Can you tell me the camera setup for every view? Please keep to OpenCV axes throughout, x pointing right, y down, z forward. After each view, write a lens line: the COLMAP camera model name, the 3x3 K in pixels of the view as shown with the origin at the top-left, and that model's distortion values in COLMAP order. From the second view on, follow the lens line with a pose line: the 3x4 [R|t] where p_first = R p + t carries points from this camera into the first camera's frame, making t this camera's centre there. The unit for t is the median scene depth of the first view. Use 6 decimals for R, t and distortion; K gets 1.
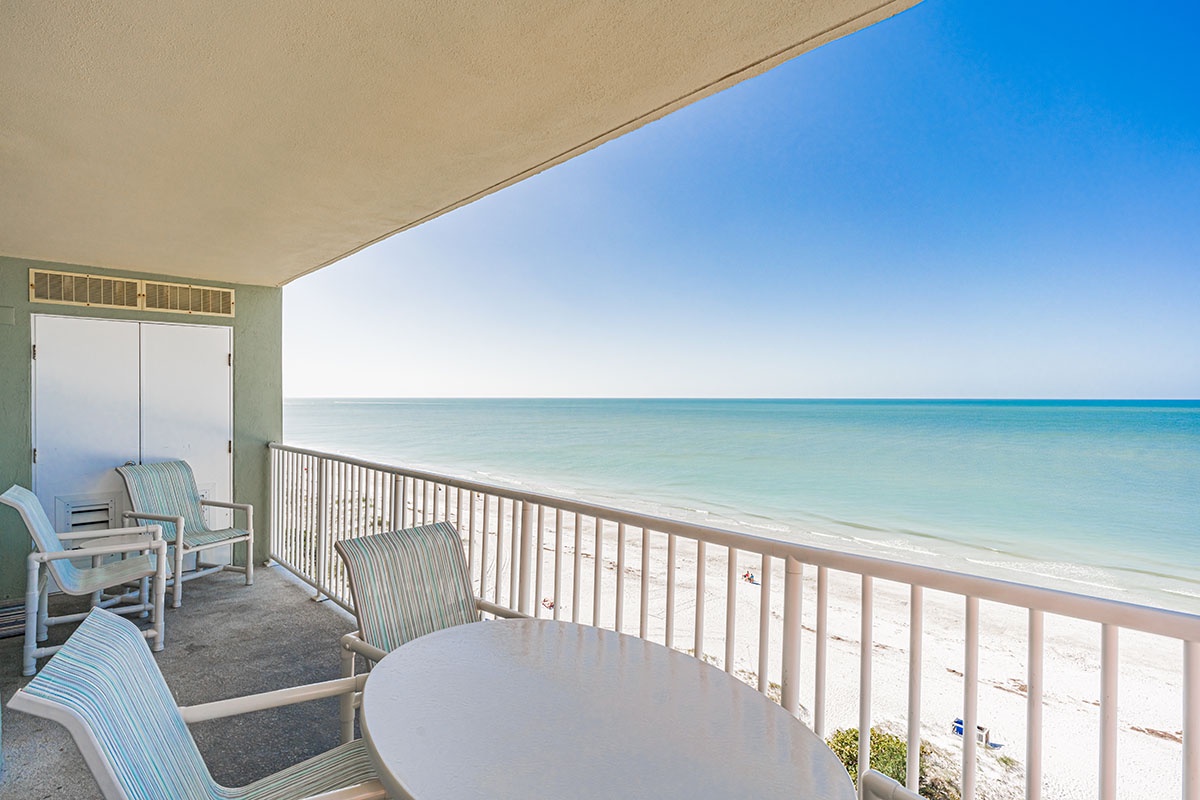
lens RADIAL K [[608.8, 0, 592.2], [0, 608.8, 398.3], [0, 0, 1]] dist [-0.008715, 0.008324]
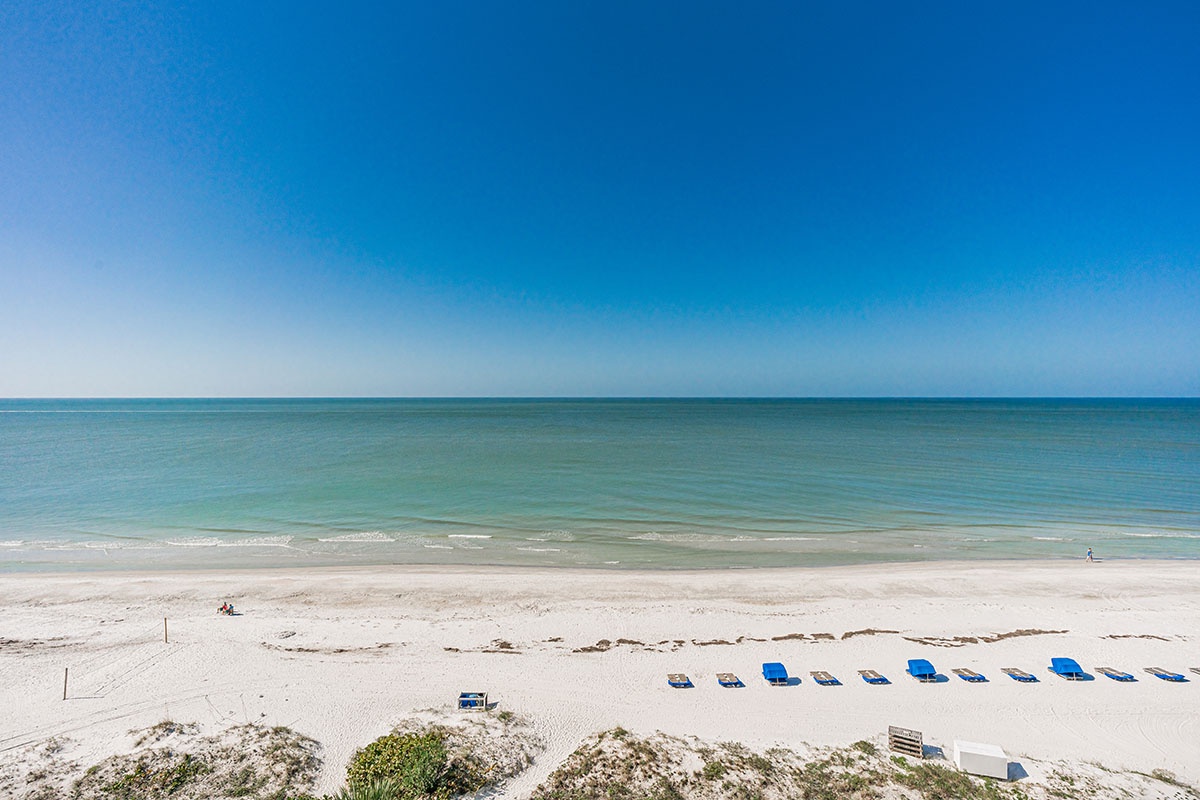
lens RADIAL K [[608.8, 0, 594.6], [0, 608.8, 394.2], [0, 0, 1]] dist [-0.008715, 0.008324]
pose [[0.672013, 0.002443, 0.740536, -0.044349], [0.000854, 0.999991, -0.004074, -0.000469], [-0.740539, 0.003370, 0.672005, 0.098283]]
